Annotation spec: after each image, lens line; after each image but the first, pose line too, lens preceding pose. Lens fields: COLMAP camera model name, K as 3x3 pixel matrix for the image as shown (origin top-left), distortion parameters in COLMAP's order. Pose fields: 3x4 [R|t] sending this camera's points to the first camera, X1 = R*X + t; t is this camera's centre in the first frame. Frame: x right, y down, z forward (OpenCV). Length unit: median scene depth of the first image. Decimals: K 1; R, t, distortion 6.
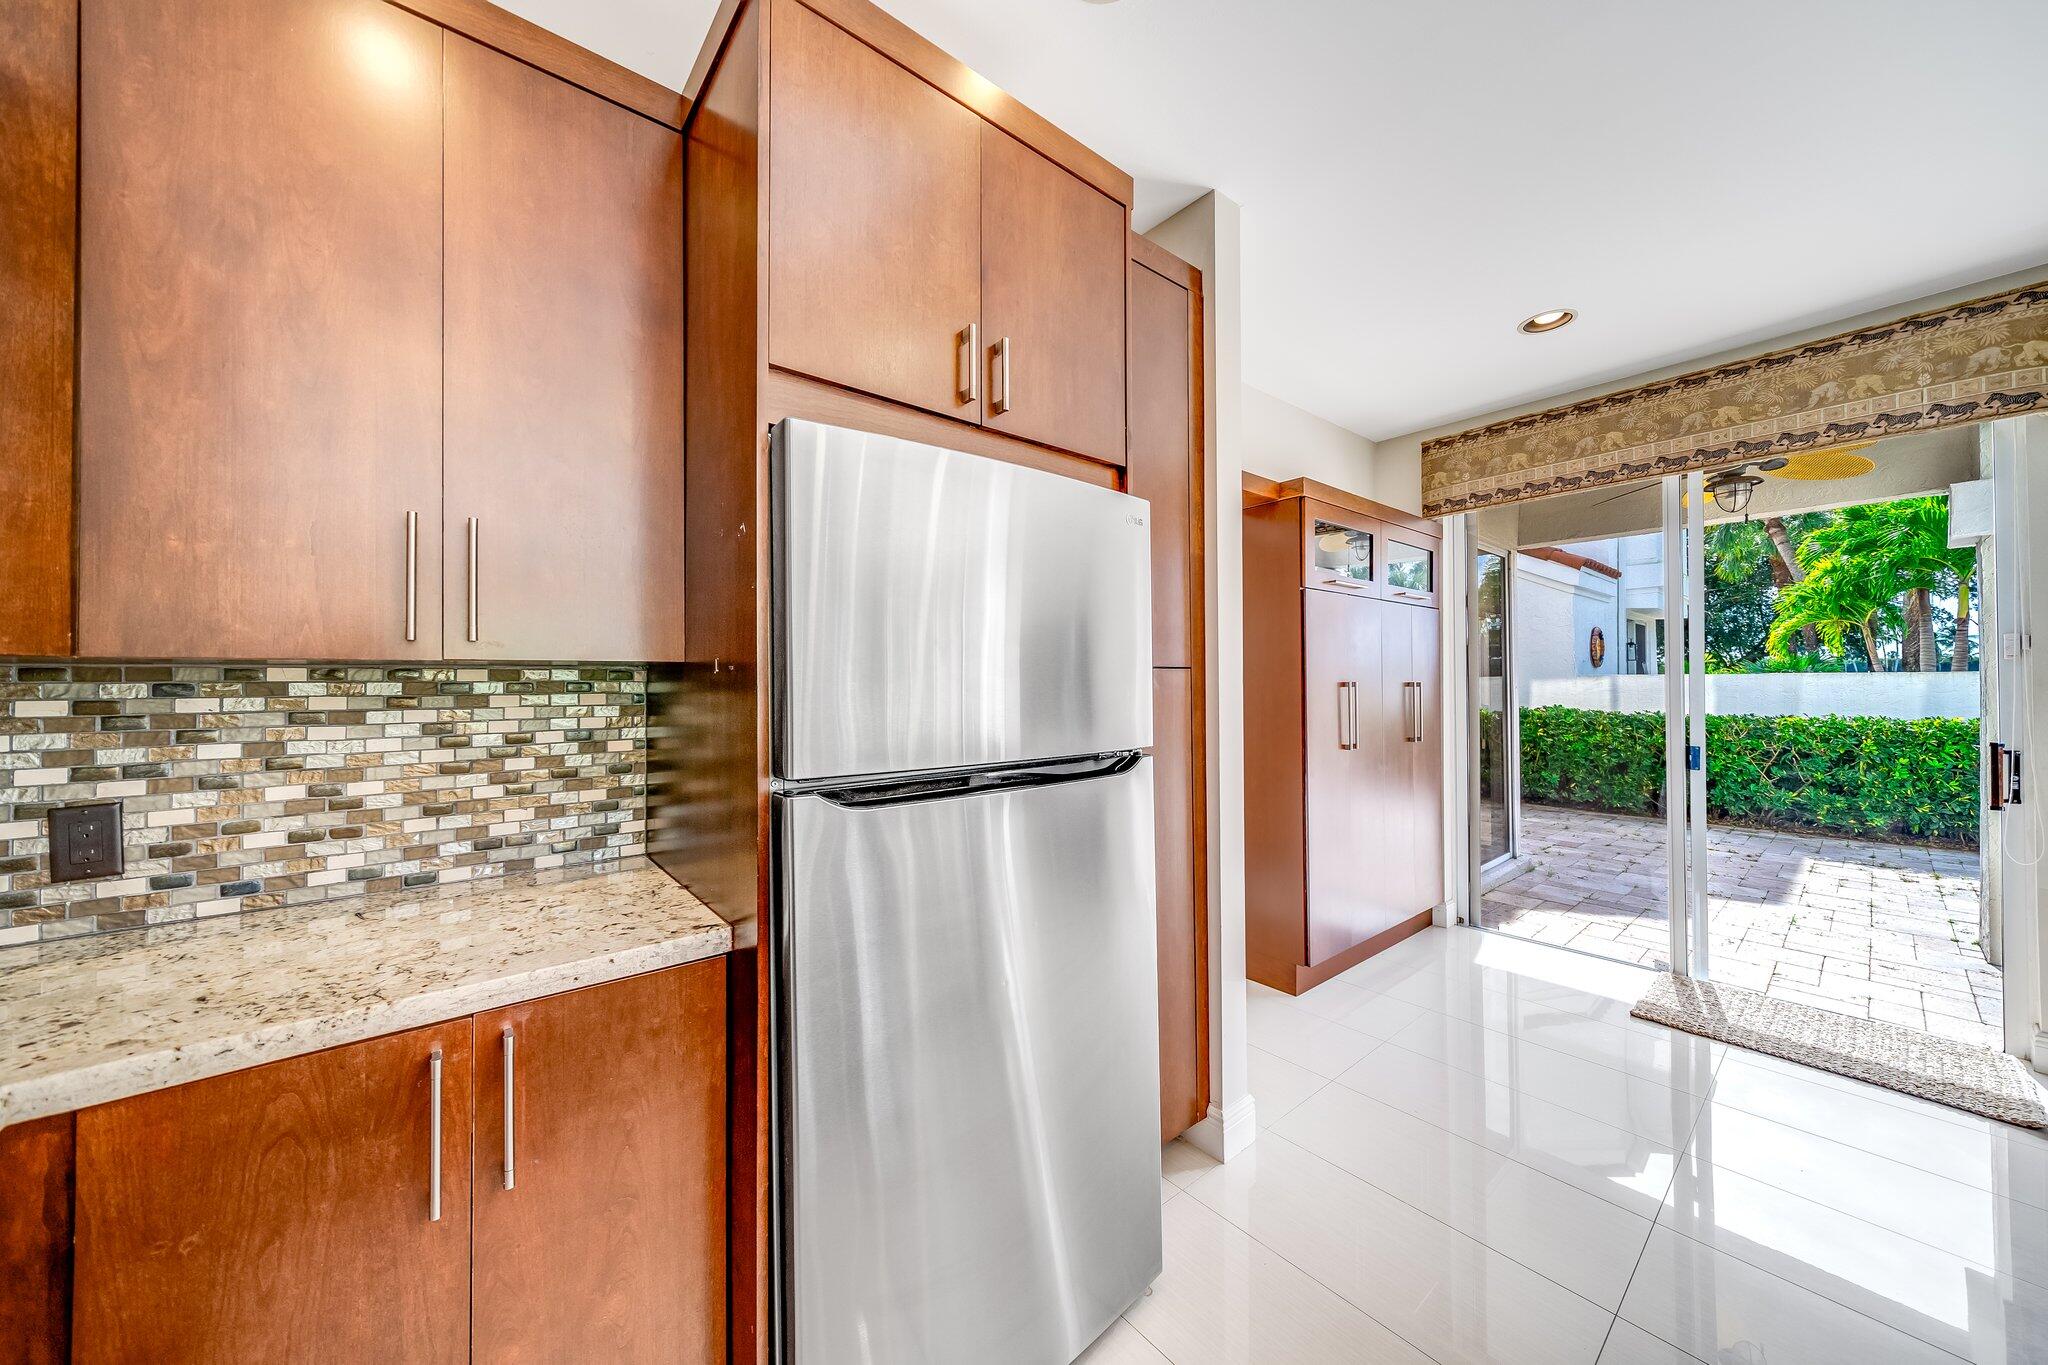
lens RADIAL K [[707.8, 0, 1008.0], [0, 707.8, 678.5], [0, 0, 1]] dist [-0.000709, 0.000345]
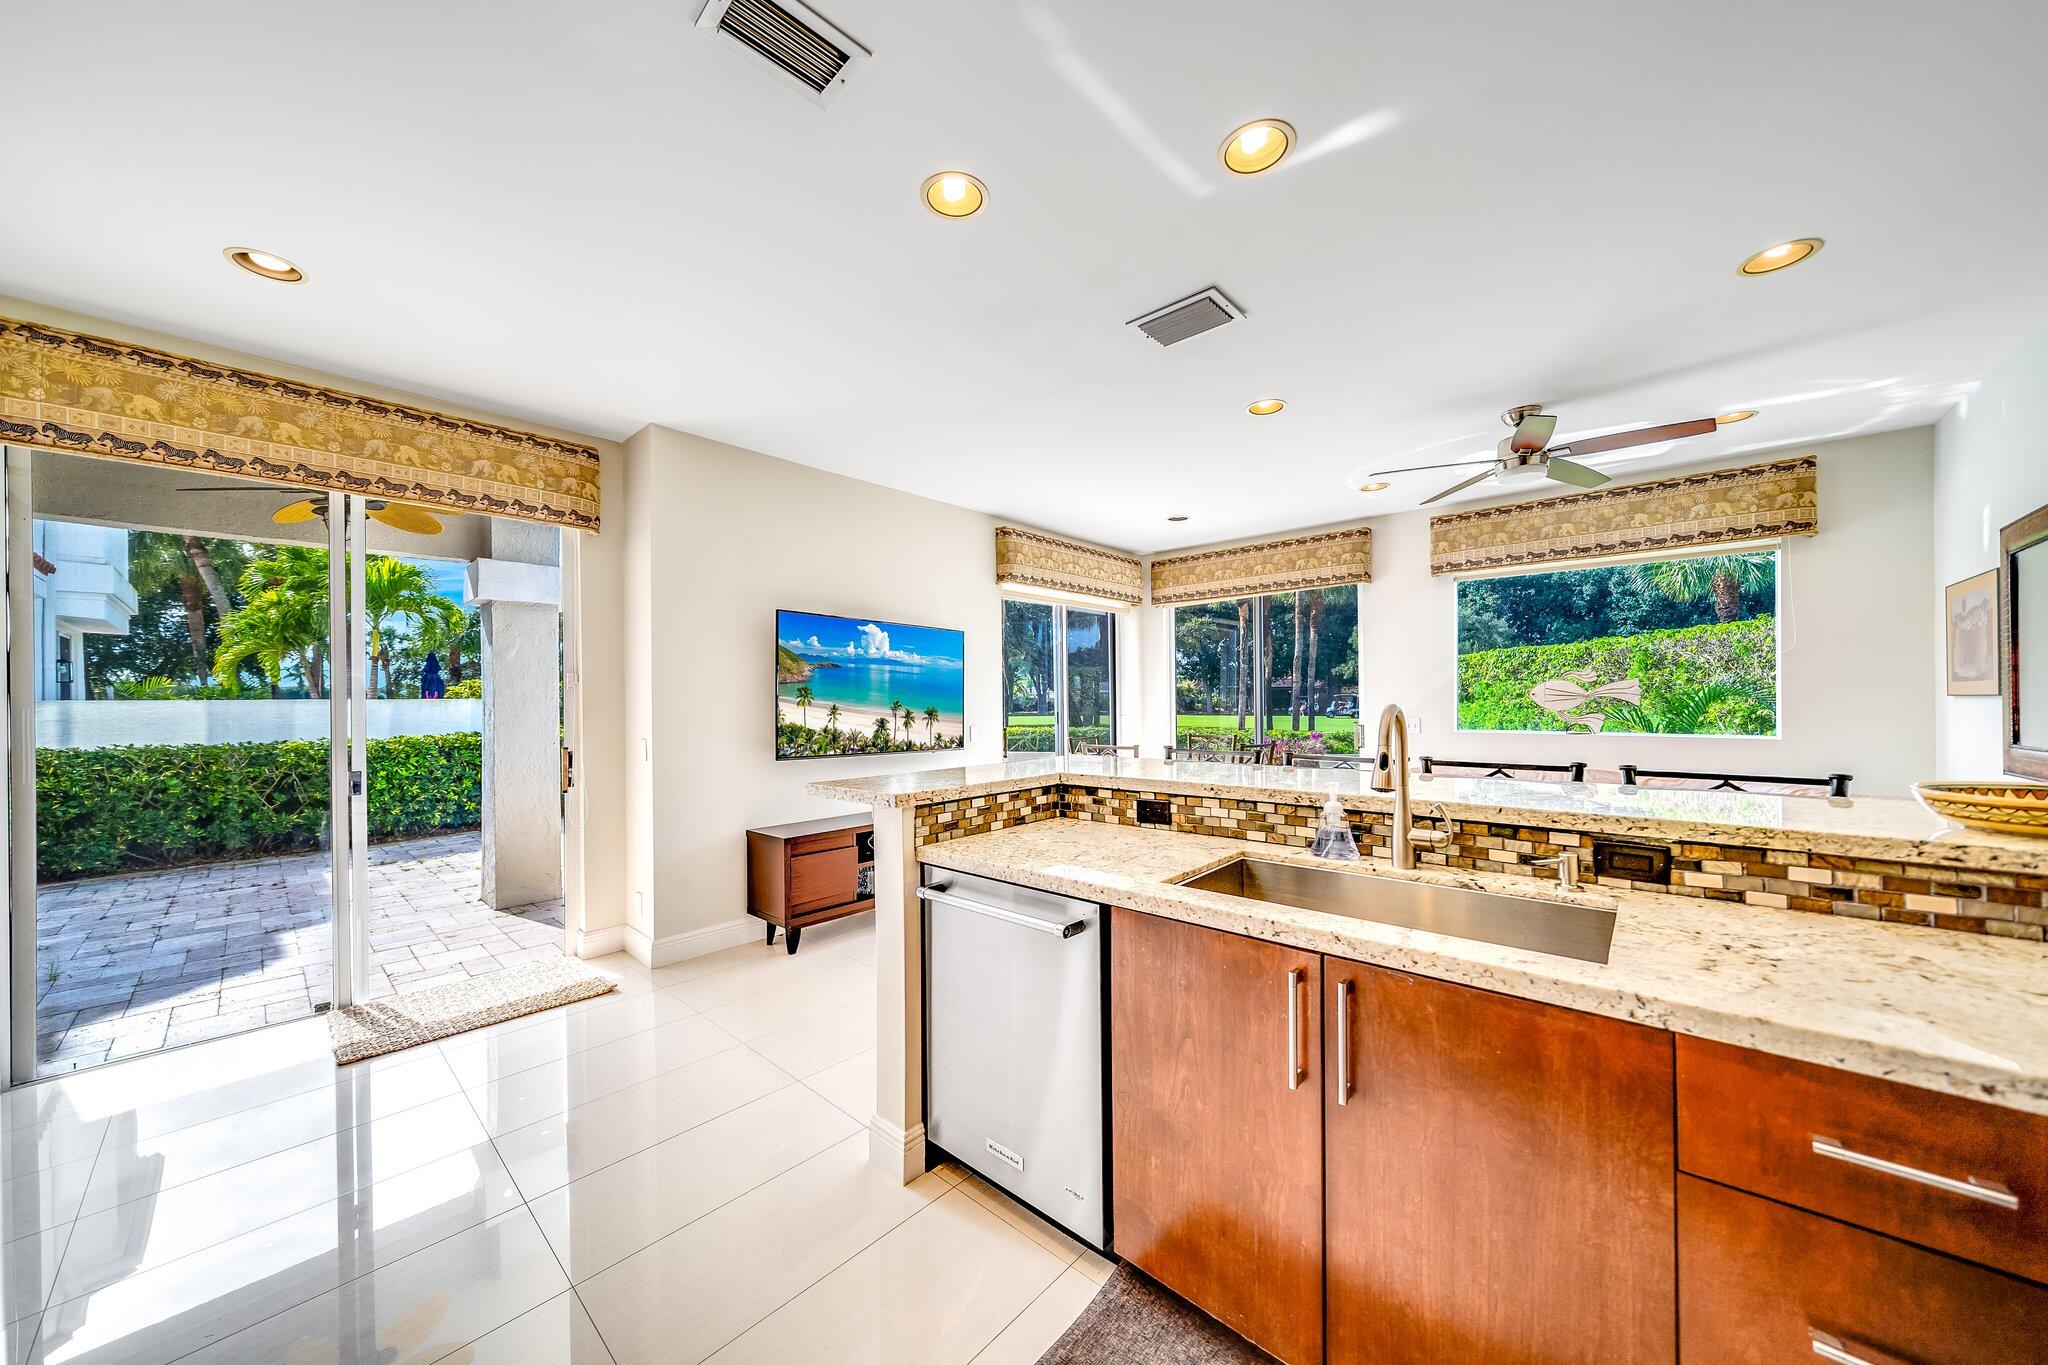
lens RADIAL K [[707.8, 0, 1019.4], [0, 707.8, 705.9], [0, 0, 1]] dist [-0.000709, 0.000345]
pose [[-0.144735, -0.002073, 0.989468, -0.074454], [0.002099, 0.999995, 0.002402, 0.001571], [-0.989468, 0.002424, -0.144730, 0.112883]]
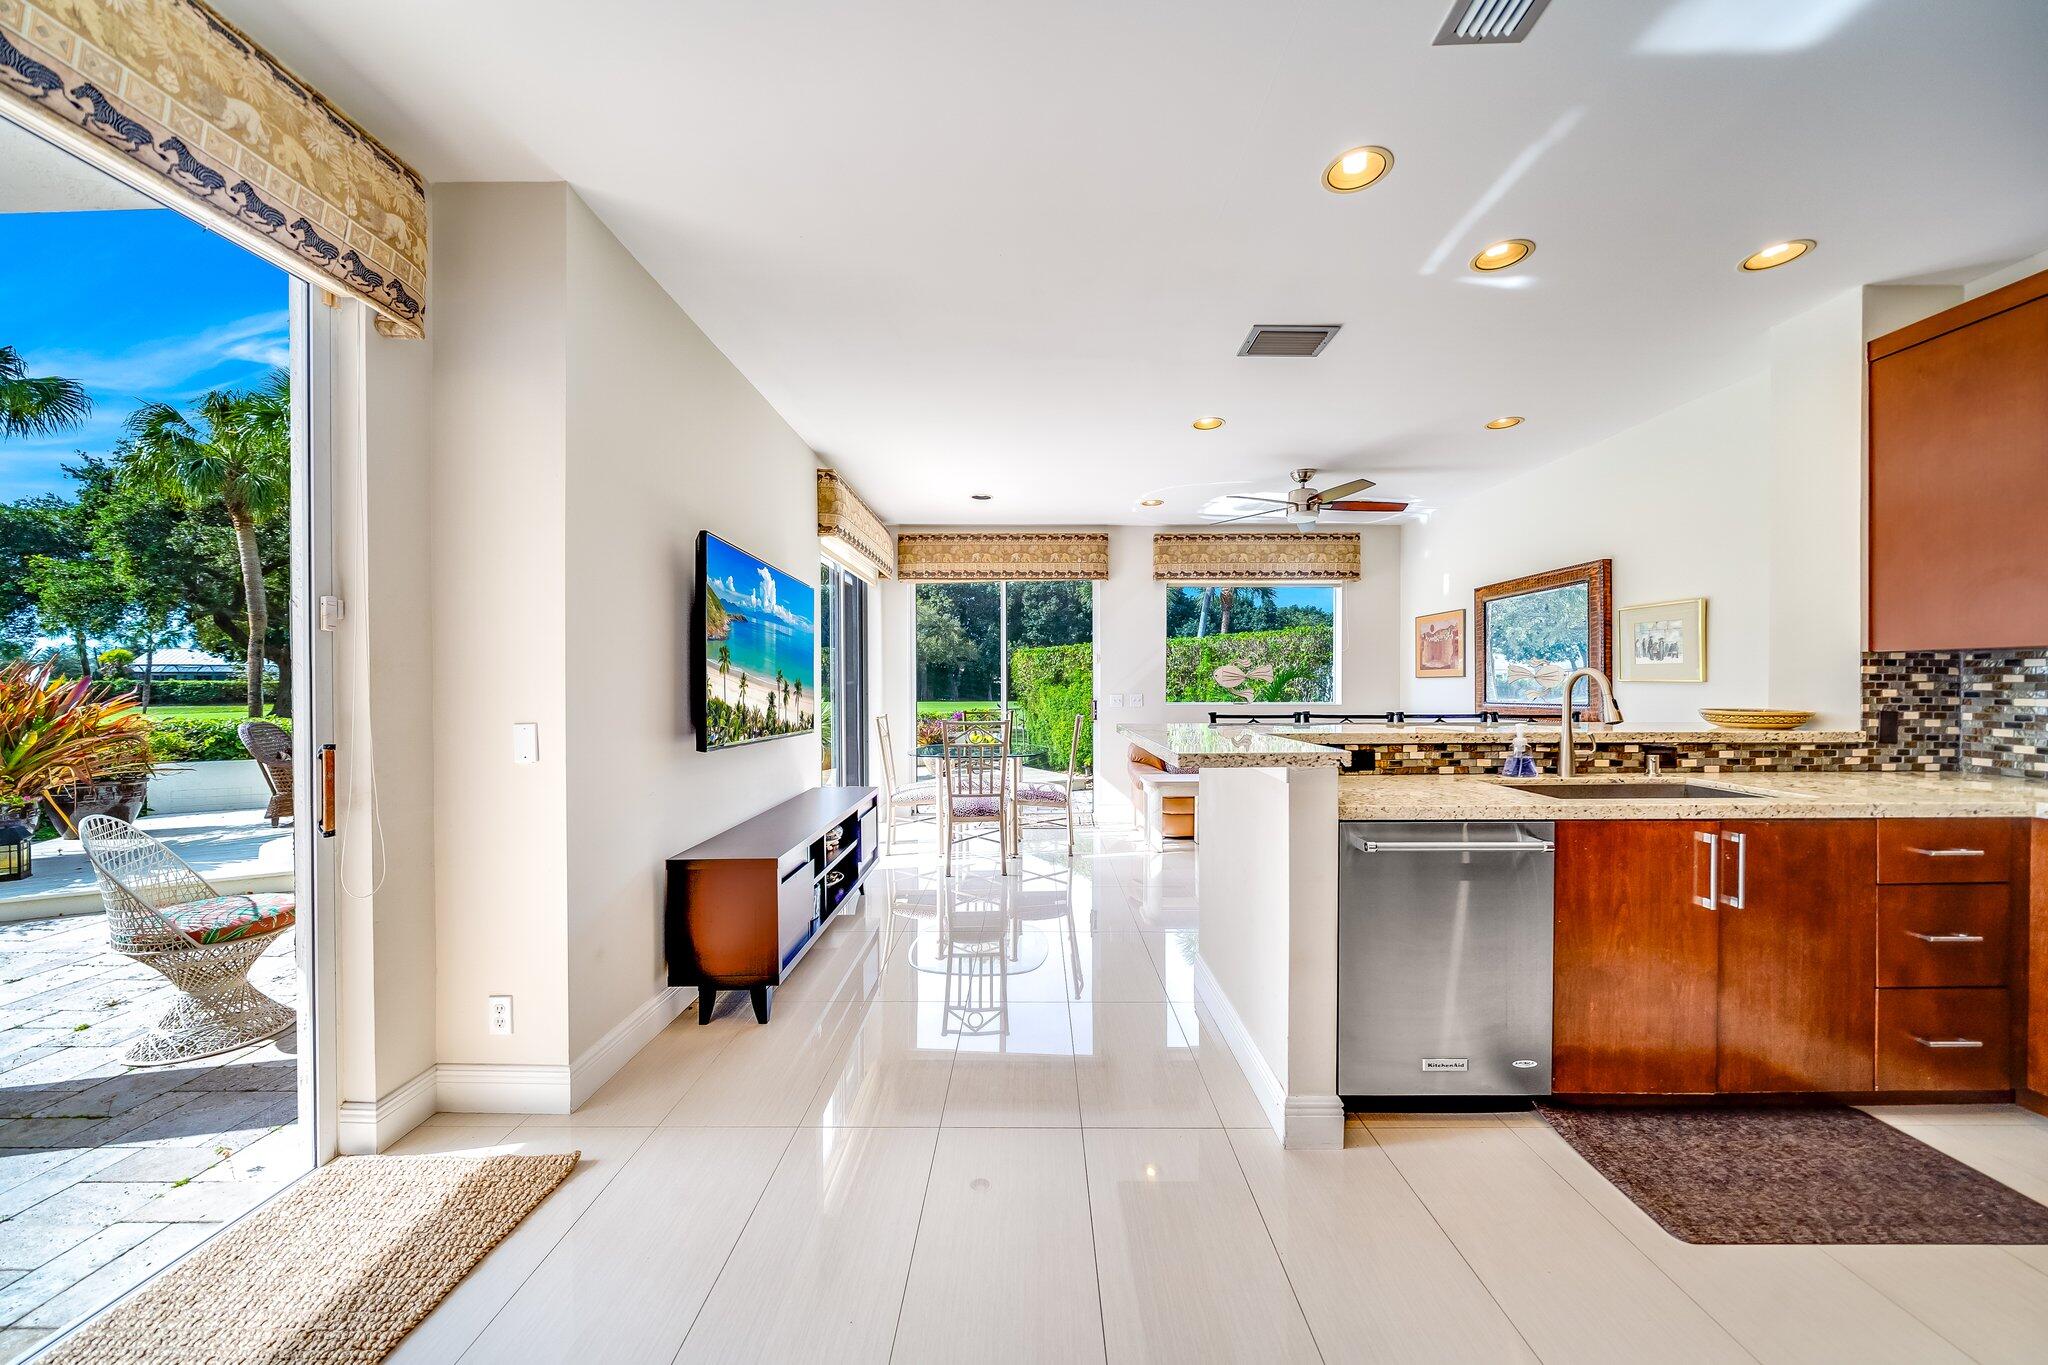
lens RADIAL K [[707.8, 0, 1032.3], [0, 707.8, 696.5], [0, 0, 1]] dist [-0.000709, 0.000345]
pose [[-0.771256, -0.005875, 0.636497, 0.142891], [0.000440, 0.999952, 0.009764, 0.013221], [-0.636524, 0.007810, -0.771217, 0.432855]]
